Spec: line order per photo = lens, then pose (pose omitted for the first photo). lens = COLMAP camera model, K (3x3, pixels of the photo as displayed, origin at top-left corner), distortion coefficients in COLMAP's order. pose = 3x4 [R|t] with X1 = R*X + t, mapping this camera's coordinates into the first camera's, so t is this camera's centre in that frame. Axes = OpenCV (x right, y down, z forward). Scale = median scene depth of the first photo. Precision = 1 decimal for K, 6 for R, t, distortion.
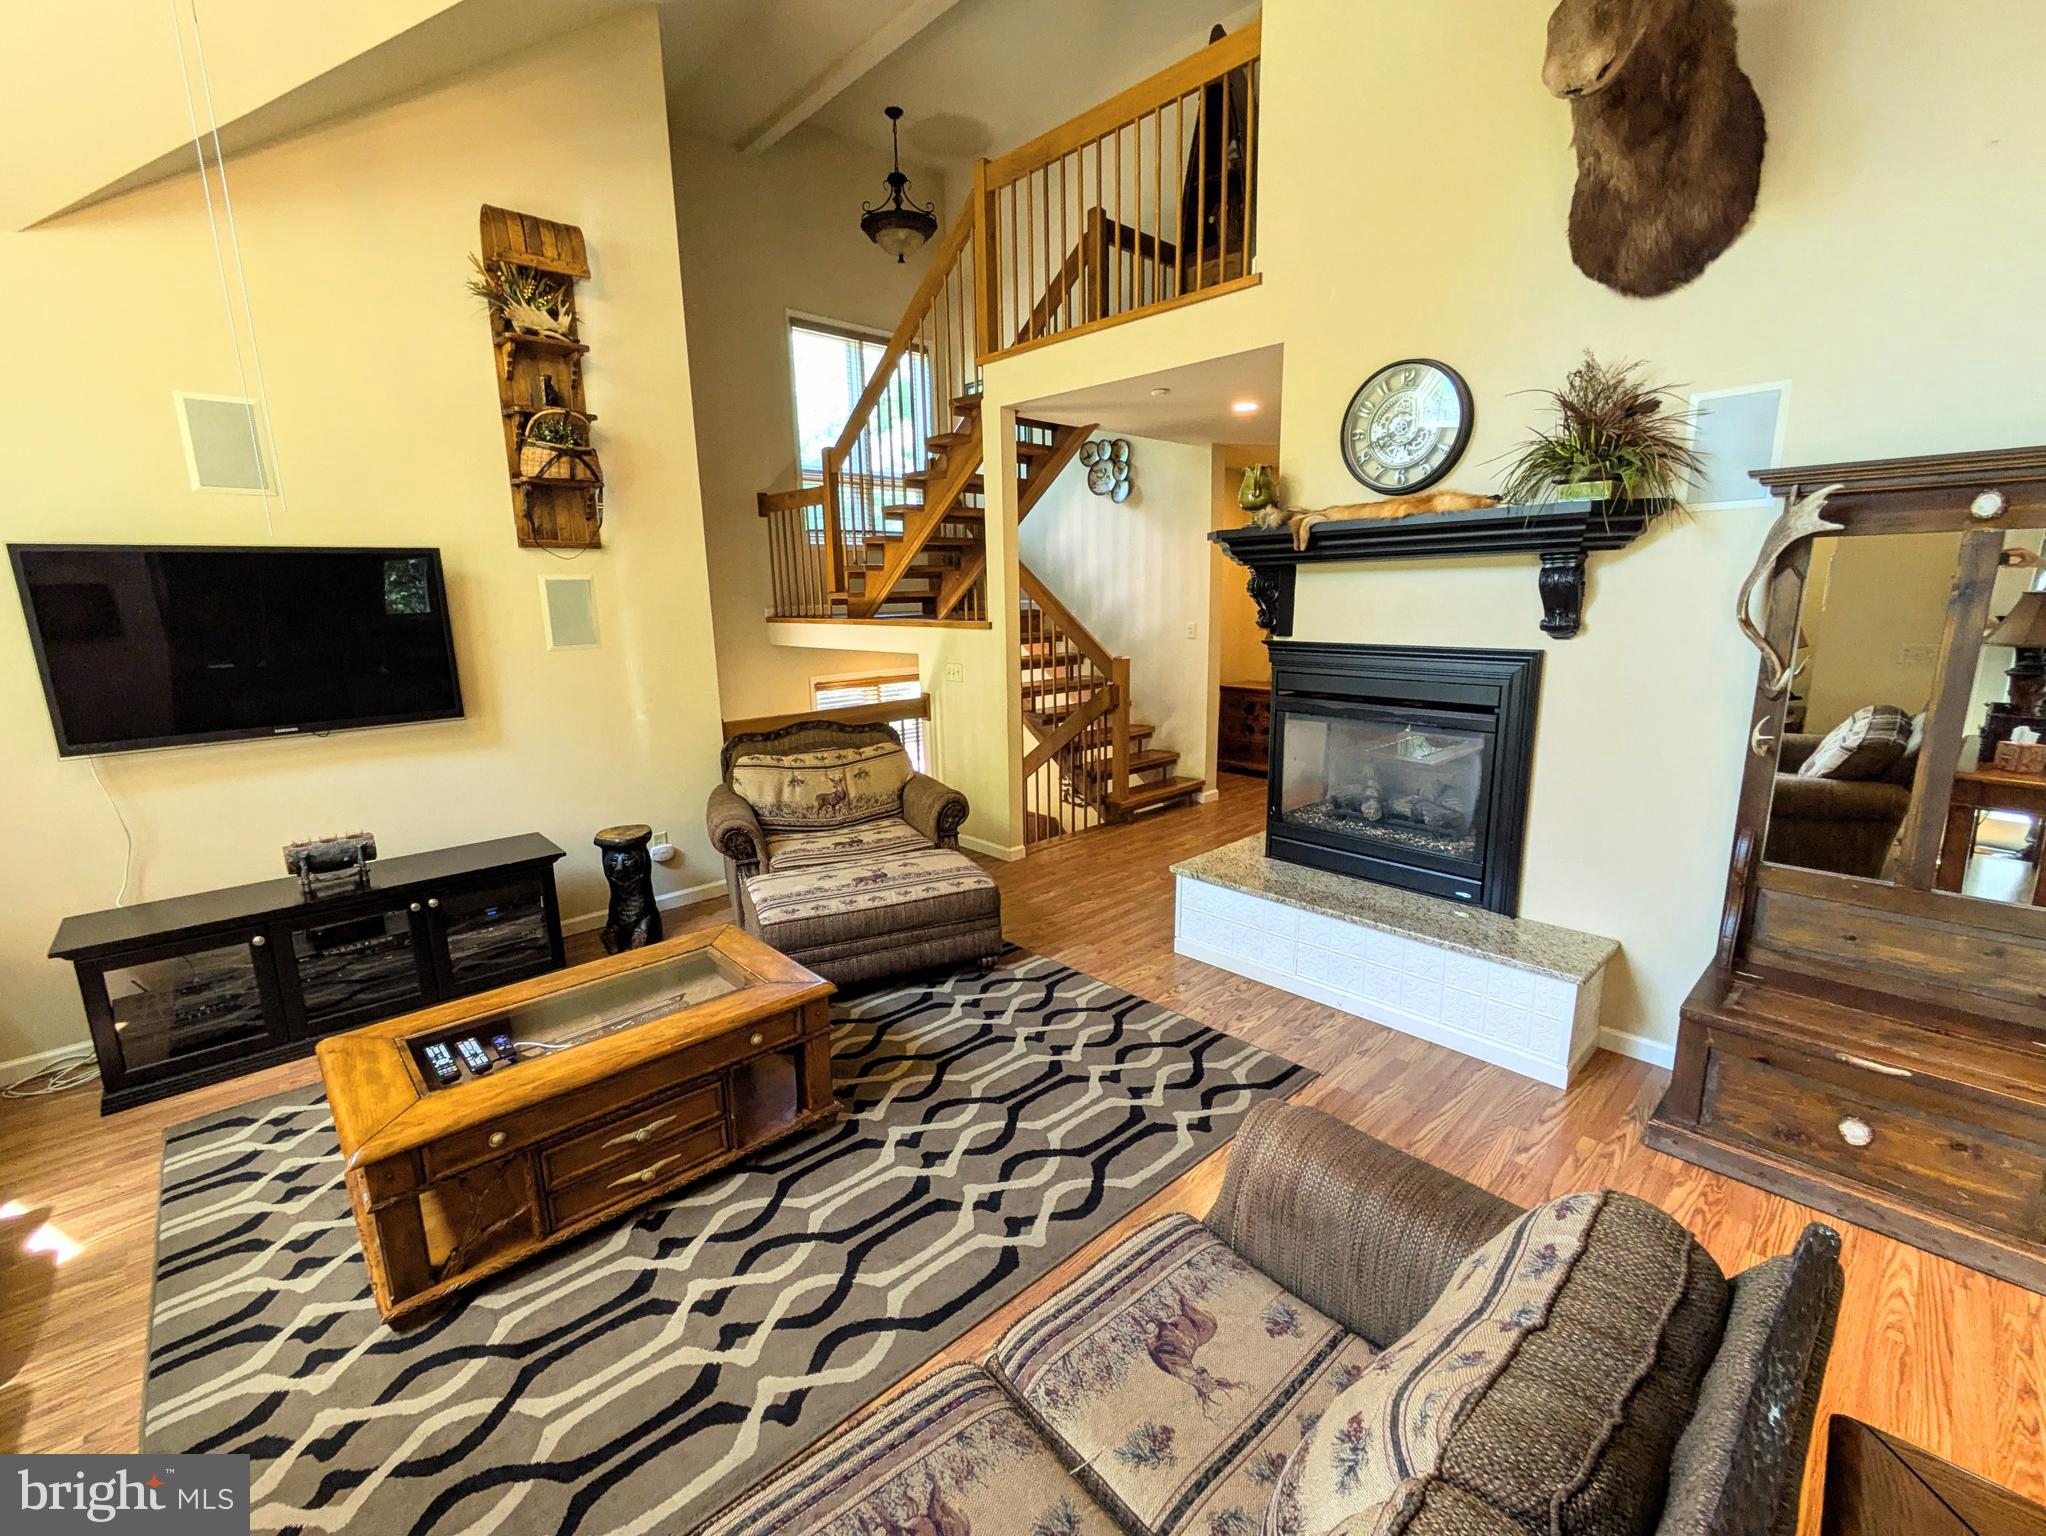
lens RADIAL K [[876.4, 0, 1017.7], [0, 876.4, 773.5], [0, 0, 1]] dist [-0.000435, 0.000391]
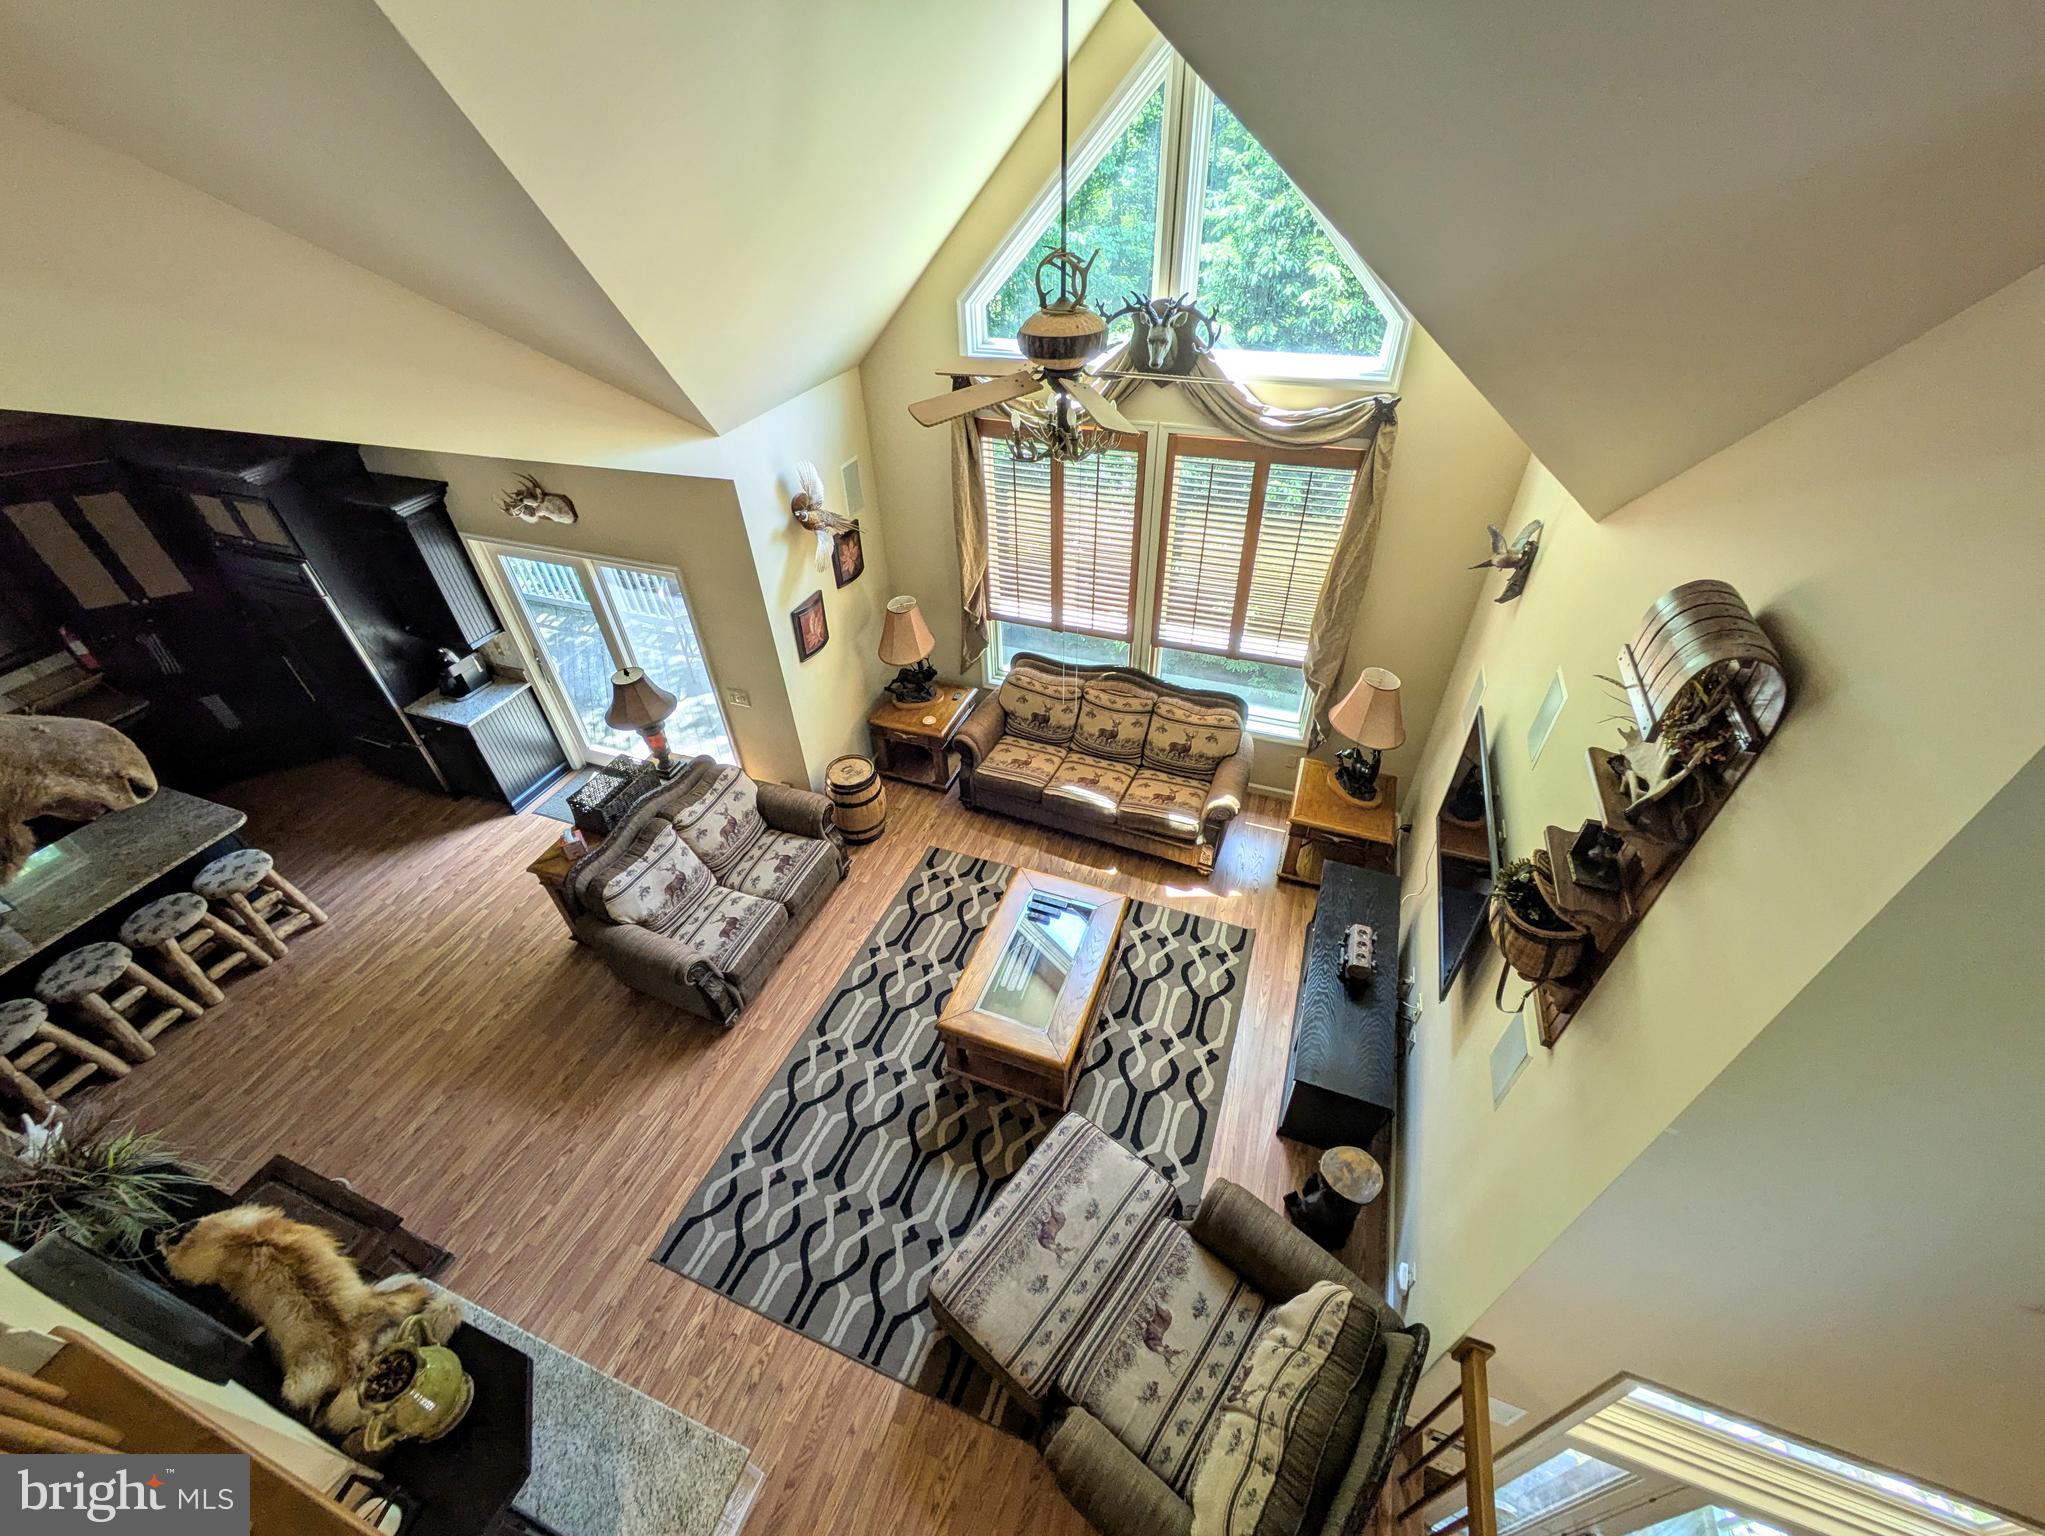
lens RADIAL K [[805.8, 0, 1009.9], [0, 805.8, 778.4], [0, 0, 1]] dist [0.008237, 0.000178]
pose [[-0.897678, 0.318015, -0.305027, -0.011677], [-0.046305, 0.620305, 0.782993, -0.997748], [0.438213, 0.716999, -0.542108, 1.223351]]
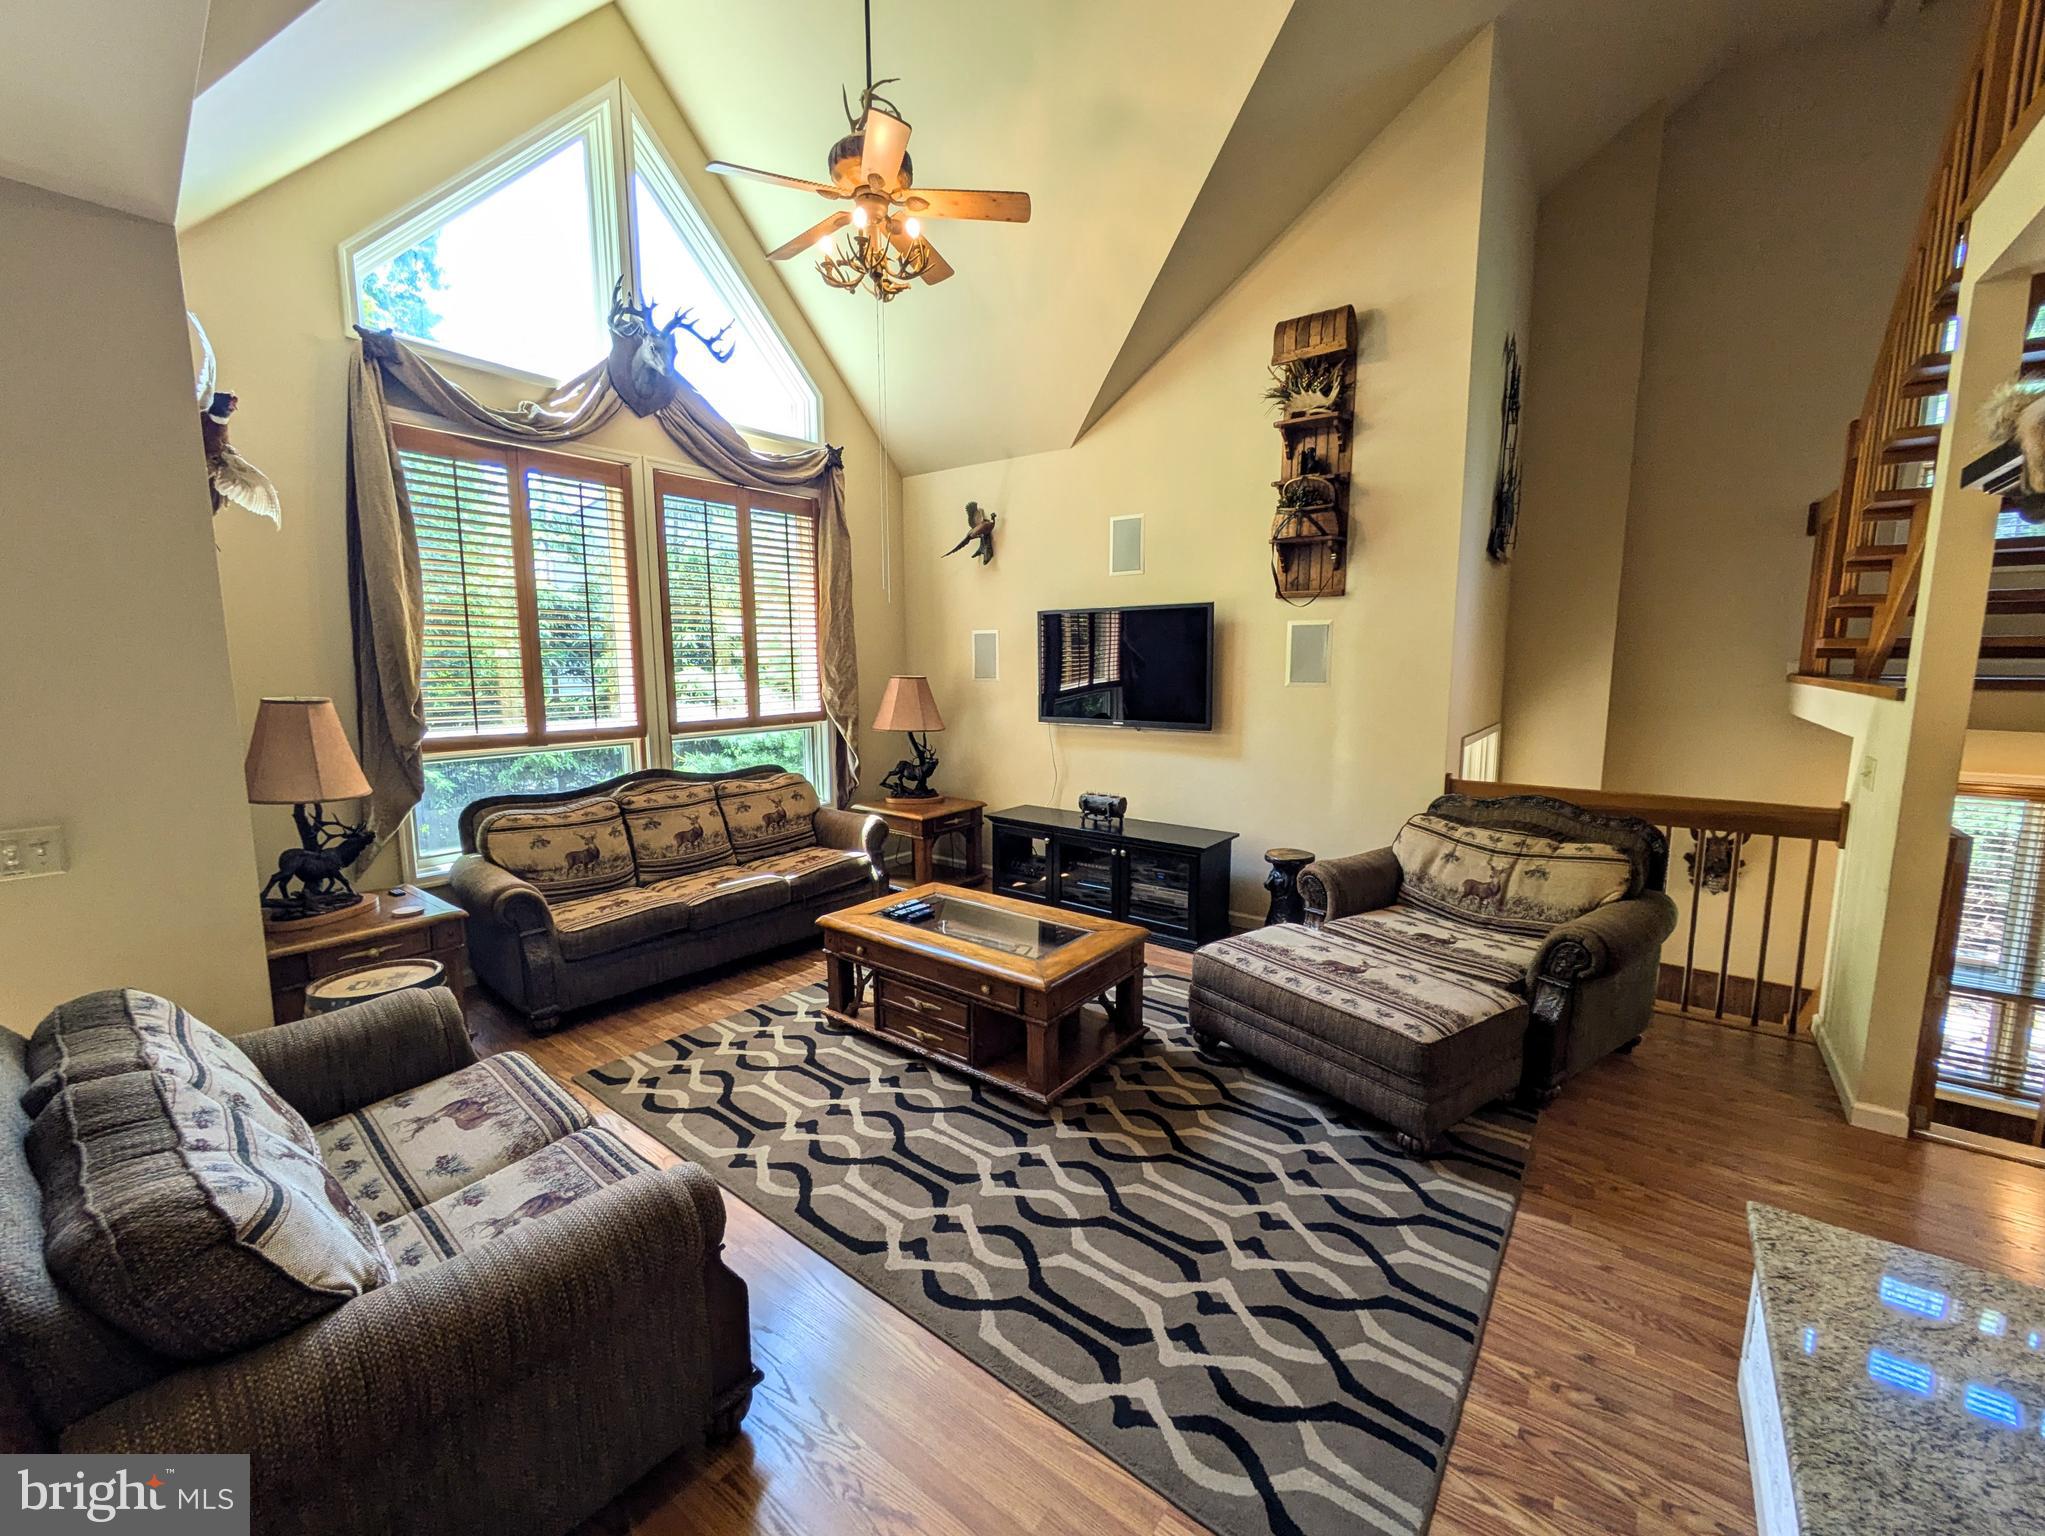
lens RADIAL K [[833.7, 0, 1022.5], [0, 833.7, 768.0], [0, 0, 1]] dist [0.011996, 0.000284]
pose [[0.164010, 0.147381, -0.975387, 0.593652], [-0.207940, 0.971724, 0.111863, -0.102506], [0.964293, 0.184476, 0.190019, 0.567343]]
